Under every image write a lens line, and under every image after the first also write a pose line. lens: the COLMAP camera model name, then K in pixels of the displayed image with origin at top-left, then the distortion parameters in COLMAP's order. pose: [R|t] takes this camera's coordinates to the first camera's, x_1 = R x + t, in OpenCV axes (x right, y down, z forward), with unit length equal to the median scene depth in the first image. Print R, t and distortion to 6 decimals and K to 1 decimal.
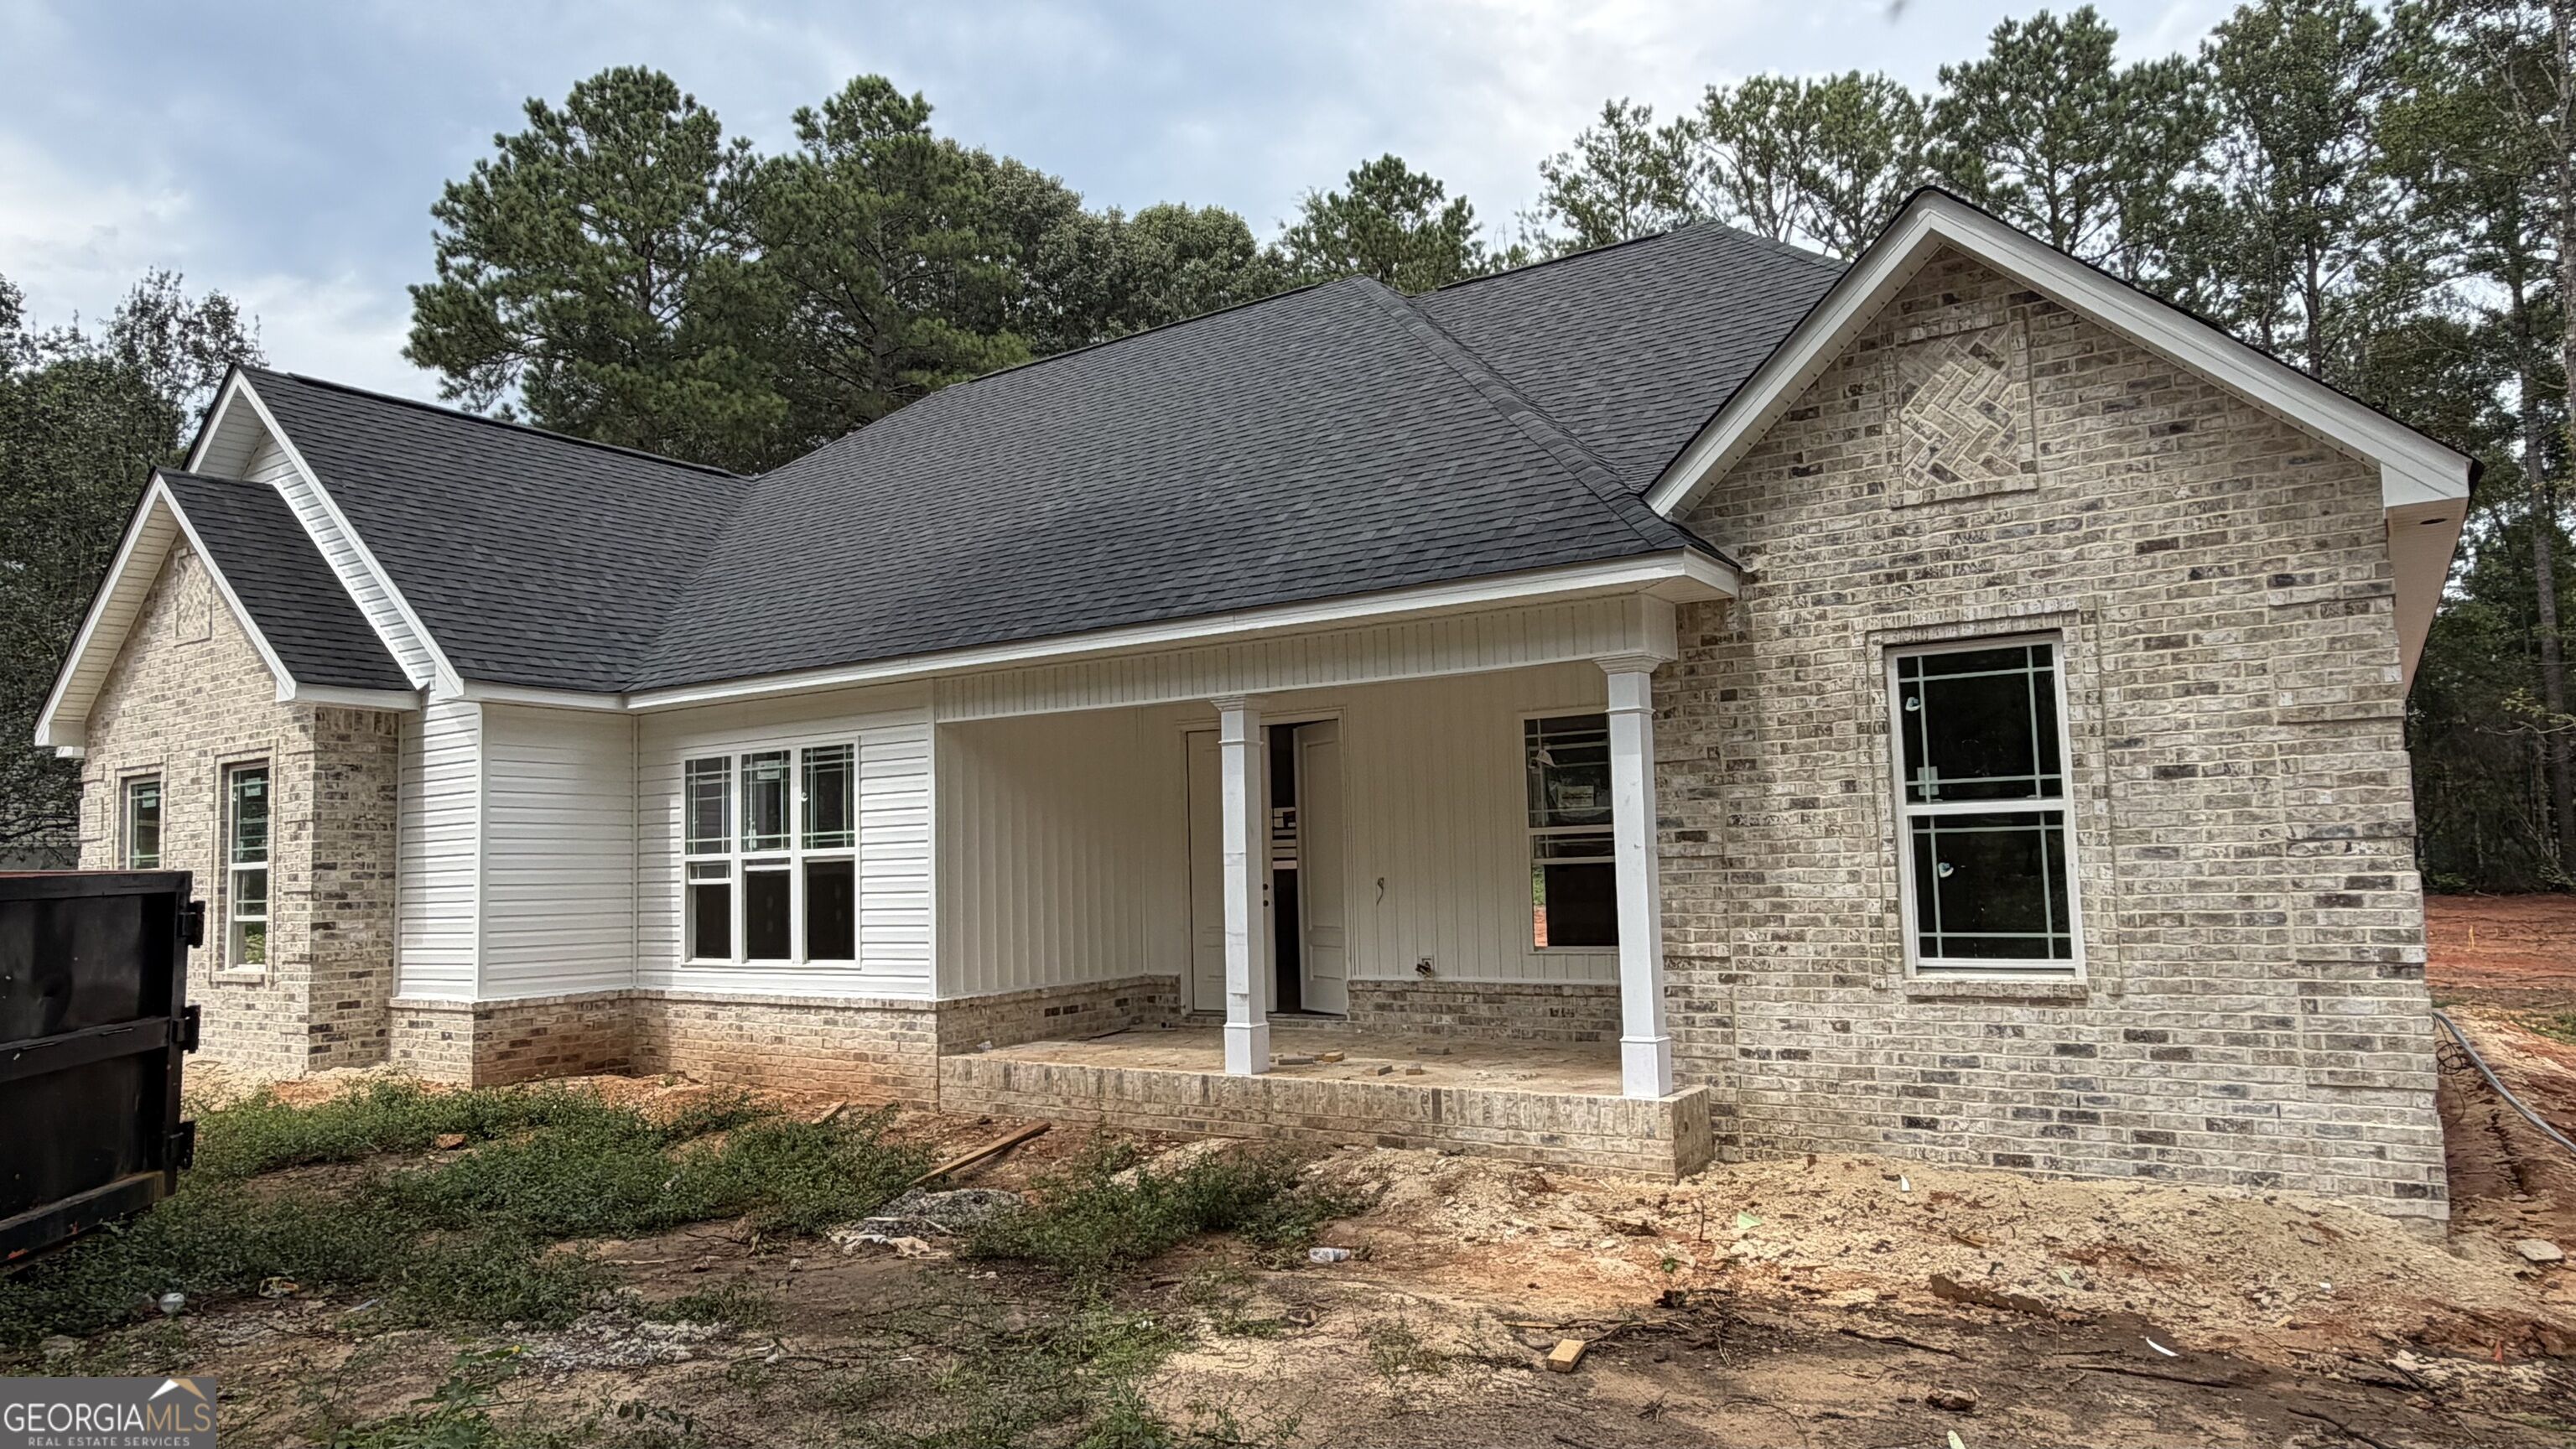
lens RADIAL K [[1641.3, 0, 1222.2], [0, 1641.3, 736.9], [0, 0, 1]] dist [-0.004313, -0.005884]
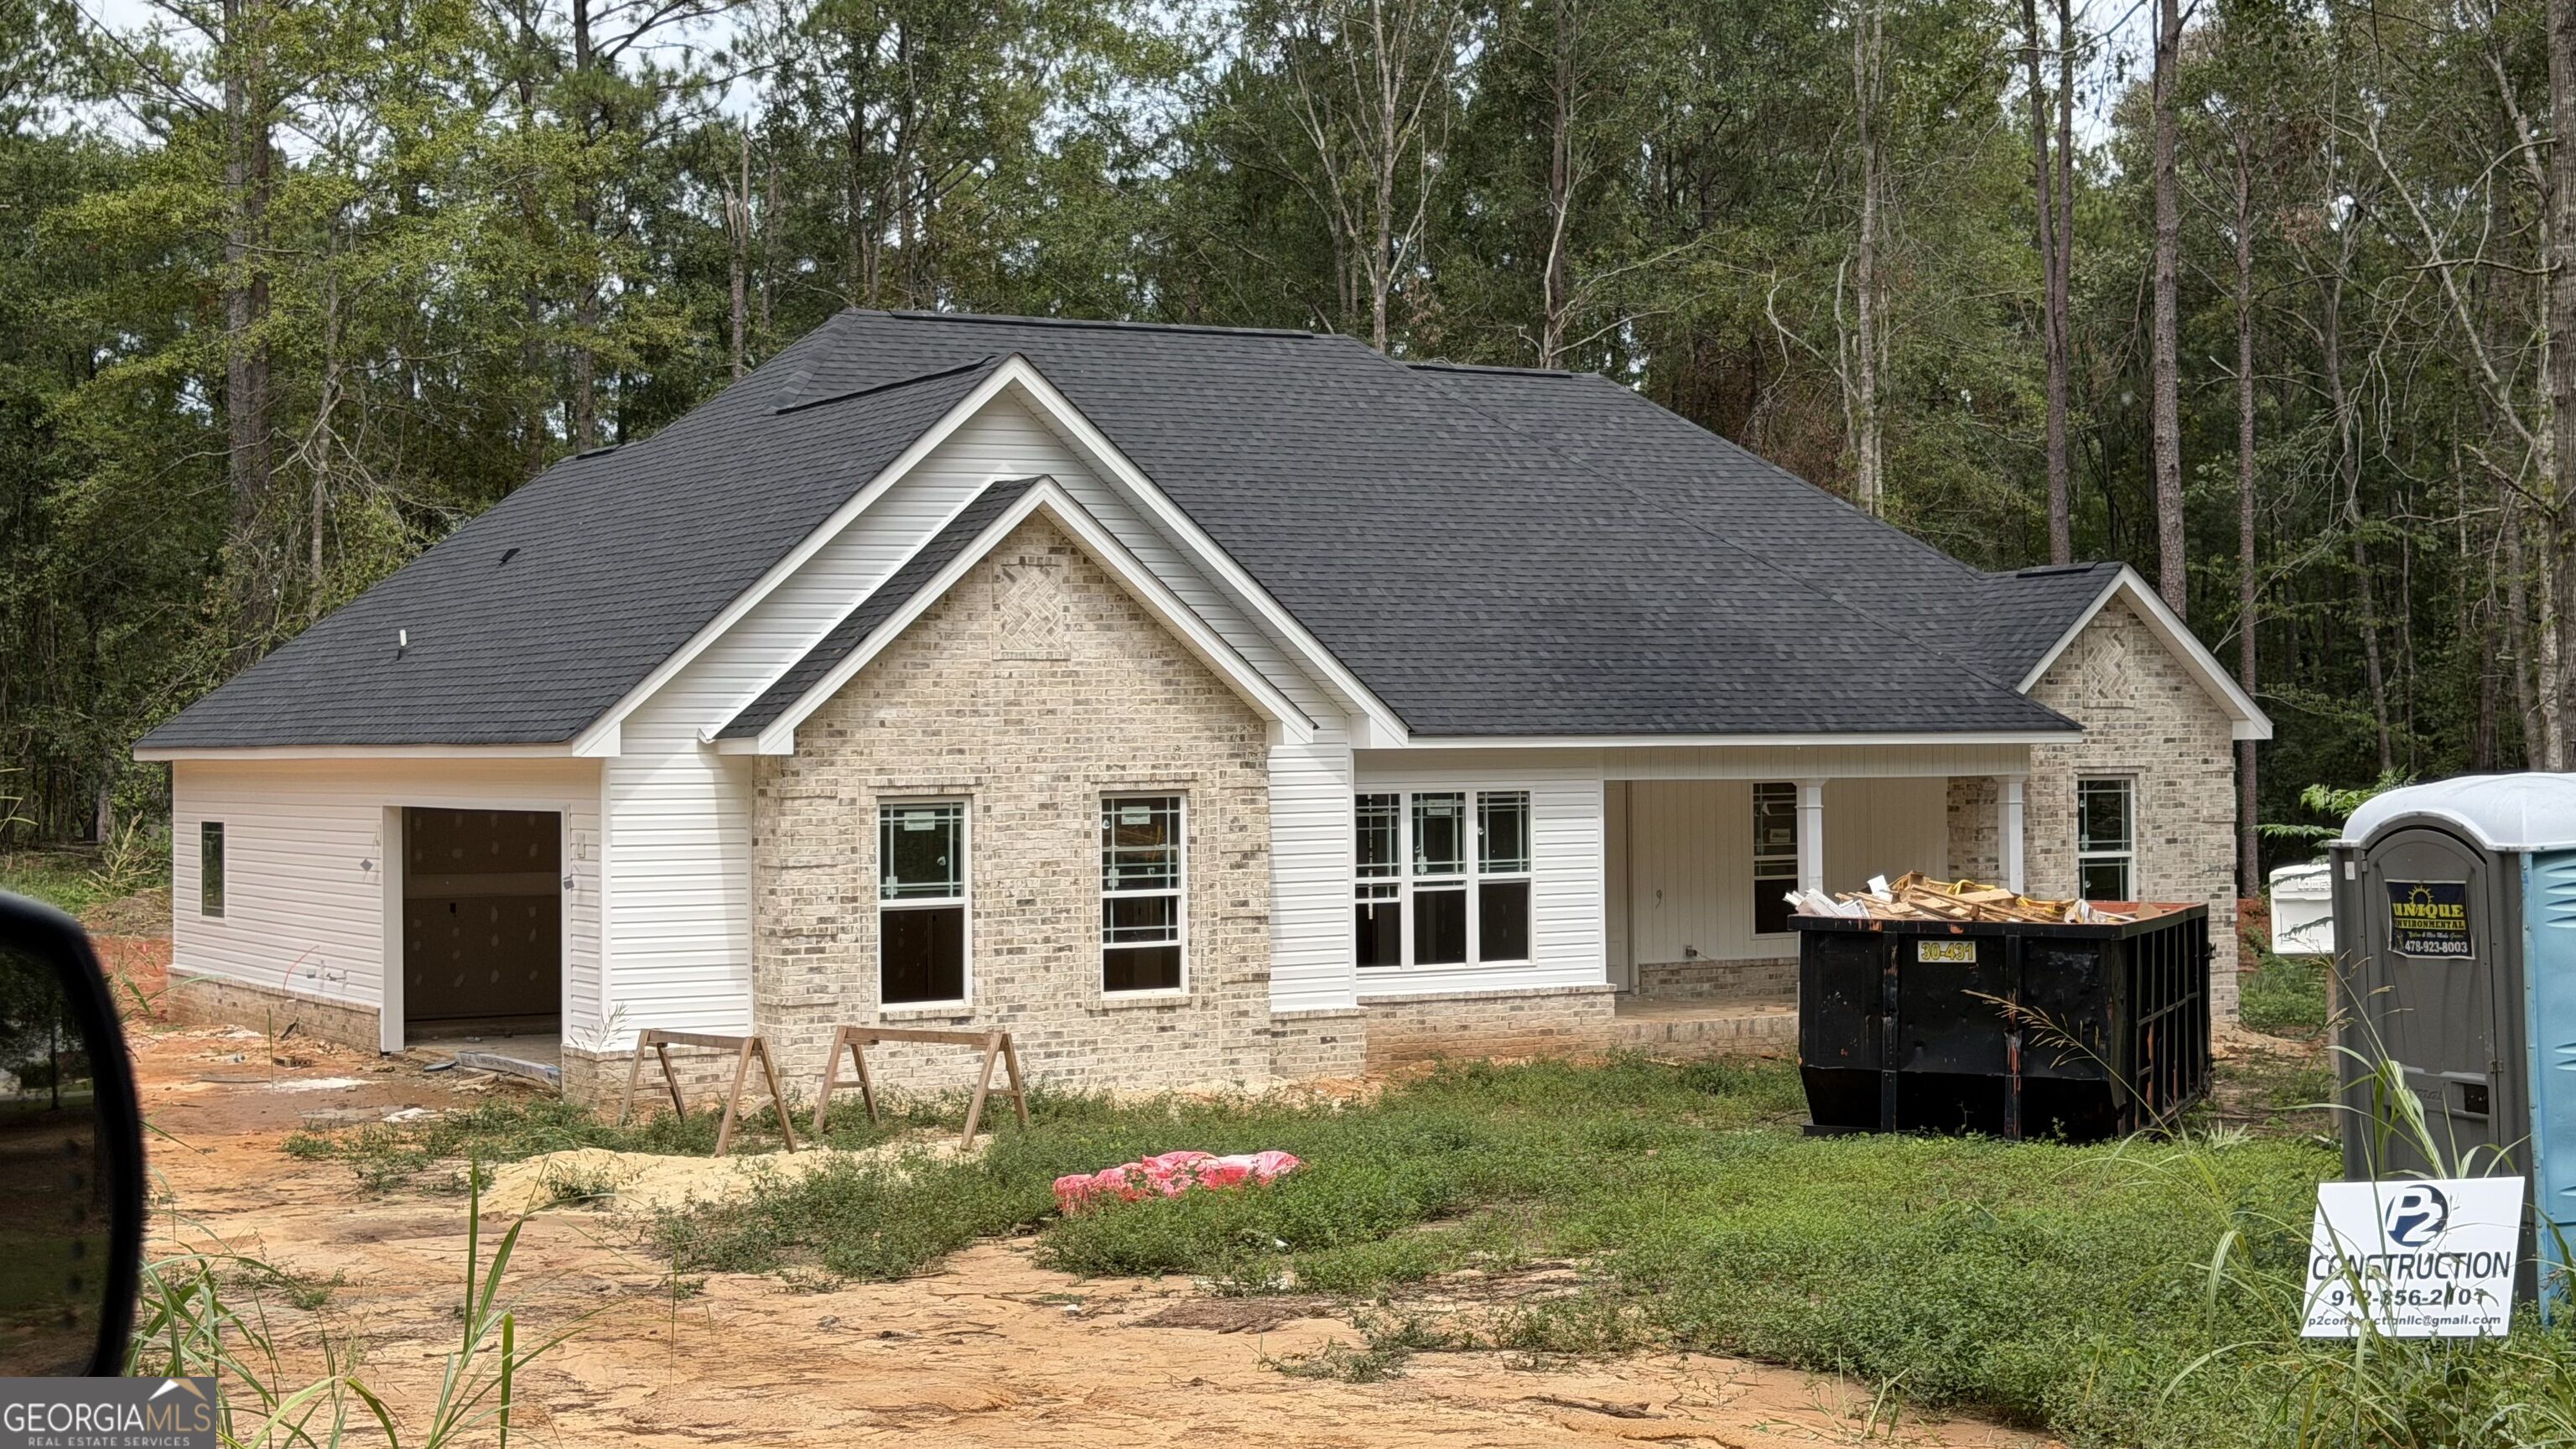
lens RADIAL K [[3845.0, 0, 1295.6], [0, 3845.0, 723.8], [0, 0, 1]] dist [0.051907, 0.000000]
pose [[0.426437, 0.025592, 0.904155, -3.157411], [-0.074074, 0.997230, 0.006710, -0.057358], [-0.901479, -0.069835, 0.427151, -0.118150]]
